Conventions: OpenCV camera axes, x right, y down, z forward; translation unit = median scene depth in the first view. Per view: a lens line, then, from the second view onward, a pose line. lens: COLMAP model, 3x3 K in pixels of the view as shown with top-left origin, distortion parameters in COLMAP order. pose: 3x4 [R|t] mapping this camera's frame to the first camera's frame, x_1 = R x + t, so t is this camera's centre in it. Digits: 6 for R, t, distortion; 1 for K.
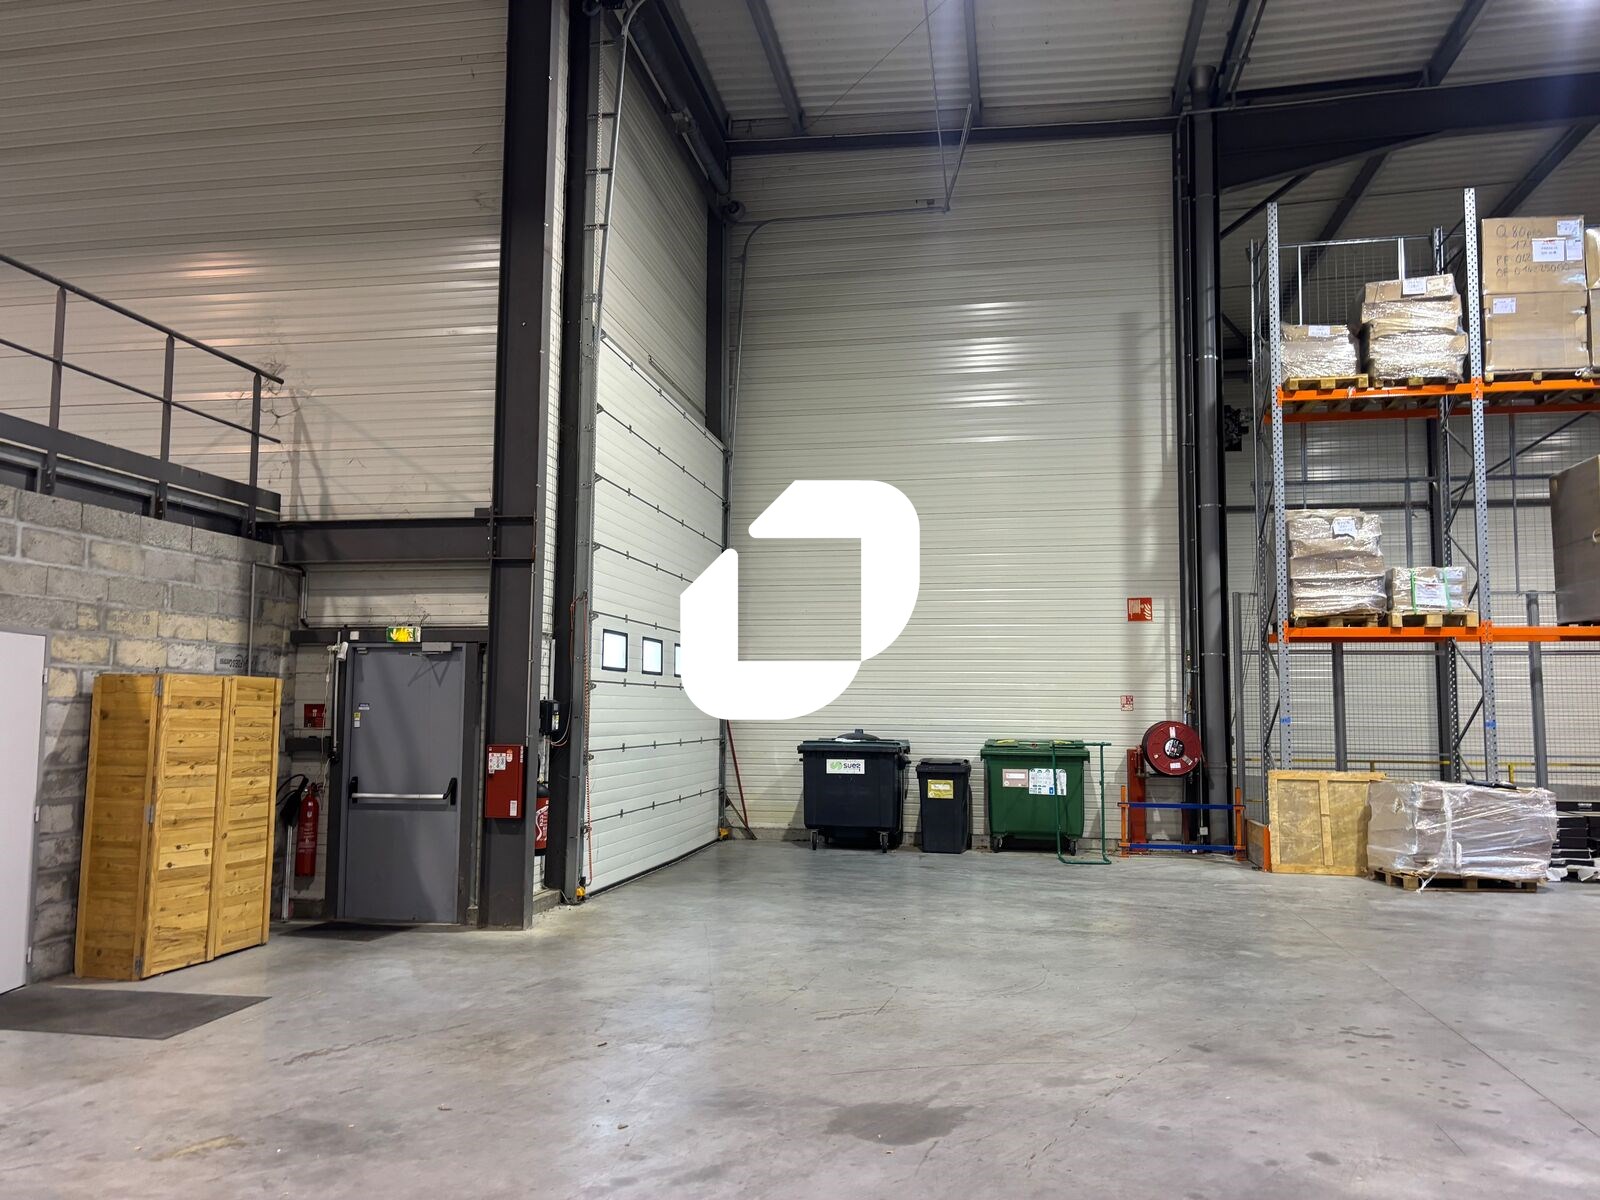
lens RADIAL K [[1198.5, 0, 795.9], [0, 1198.5, 602.8], [0, 0, 1]] dist [0.061826, -0.073725]
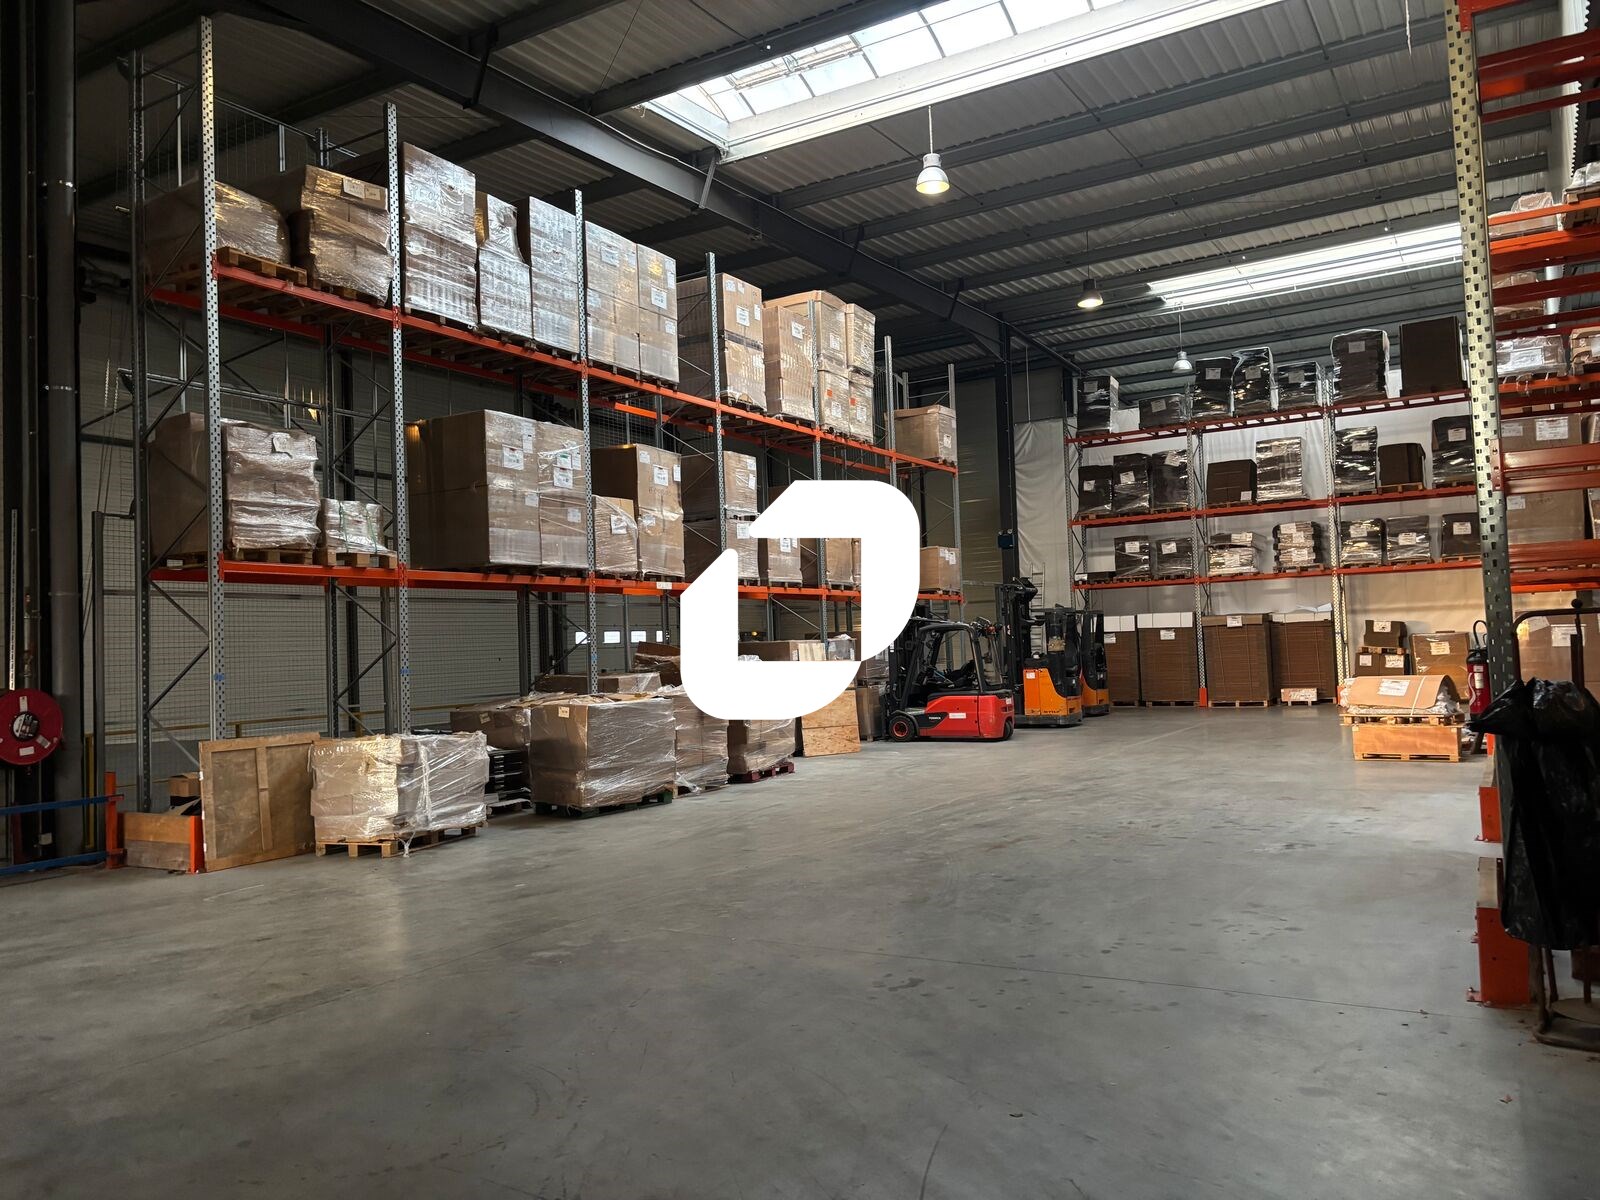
lens RADIAL K [[1198.5, 0, 801.1], [0, 1198.5, 595.2], [0, 0, 1]] dist [0.061826, -0.073725]
pose [[0.345463, 0.023883, 0.938128, -0.210542], [-0.044661, 0.998962, -0.008985, 0.033885], [-0.937369, -0.038794, 0.346171, 0.372163]]
